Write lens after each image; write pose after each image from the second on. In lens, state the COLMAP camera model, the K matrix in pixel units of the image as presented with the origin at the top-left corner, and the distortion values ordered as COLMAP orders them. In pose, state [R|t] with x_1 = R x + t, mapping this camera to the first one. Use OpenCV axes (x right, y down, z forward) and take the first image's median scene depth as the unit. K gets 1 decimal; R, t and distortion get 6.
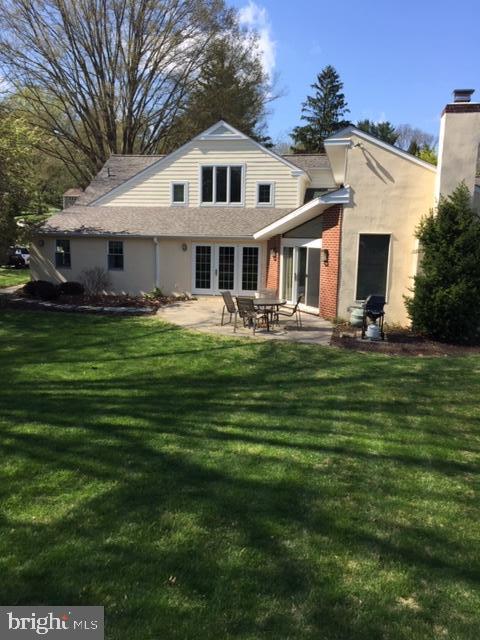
lens RADIAL K [[543.8, 0, 239.7], [0, 543.8, 319.9], [0, 0, 1]] dist [0.085889, -0.107280]
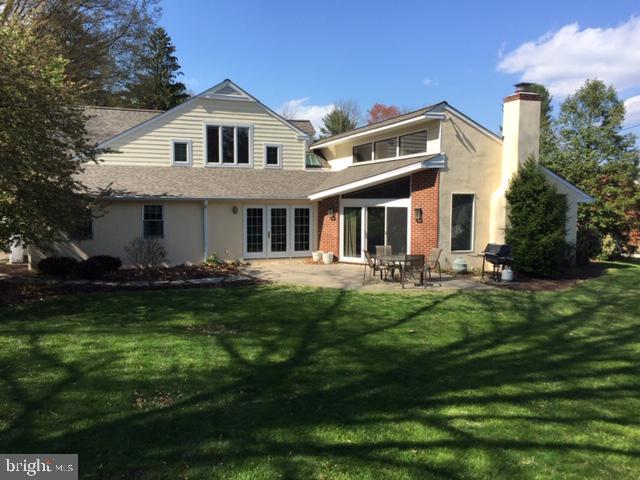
lens RADIAL K [[543.8, 0, 321.0], [0, 543.8, 241.2], [0, 0, 1]] dist [0.085889, -0.107280]
pose [[0.847560, -0.057444, 0.527582, -0.483285], [0.093584, 0.994724, -0.042036, -0.026369], [-0.522383, 0.085001, 0.848464, 0.128118]]
